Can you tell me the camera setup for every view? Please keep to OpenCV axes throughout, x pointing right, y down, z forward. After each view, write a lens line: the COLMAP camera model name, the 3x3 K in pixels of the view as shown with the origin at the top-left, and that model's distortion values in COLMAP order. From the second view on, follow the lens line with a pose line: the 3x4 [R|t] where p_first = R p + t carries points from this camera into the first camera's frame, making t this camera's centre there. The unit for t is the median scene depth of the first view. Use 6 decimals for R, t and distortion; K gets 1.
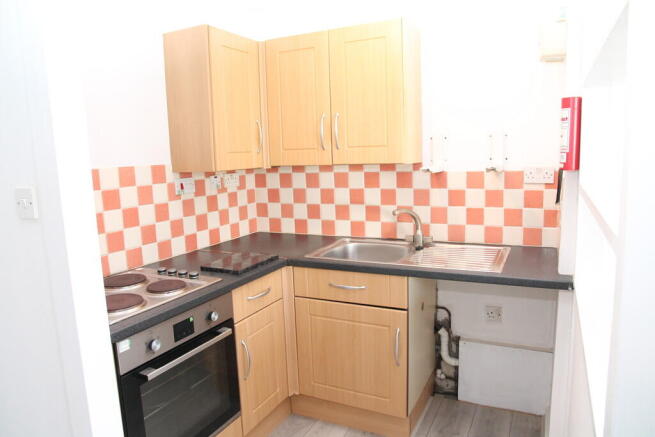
lens RADIAL K [[464.1, 0, 327.7], [0, 464.1, 221.6], [0, 0, 1]] dist [-0.111876, 0.000342]
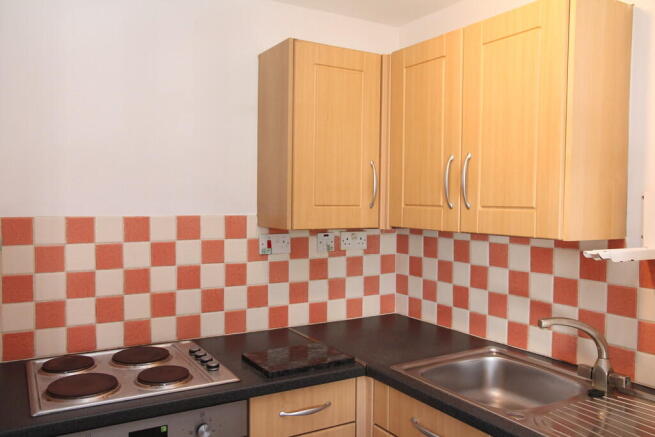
lens RADIAL K [[545.8, 0, 327.9], [0, 545.8, 218.7], [0, 0, 1]] dist [-0.044502, 0.019034]
pose [[0.834974, 0.063935, -0.546563, 0.275220], [-0.118610, 0.990792, -0.065299, -0.071087], [0.537356, 0.119350, 0.834868, 0.265529]]
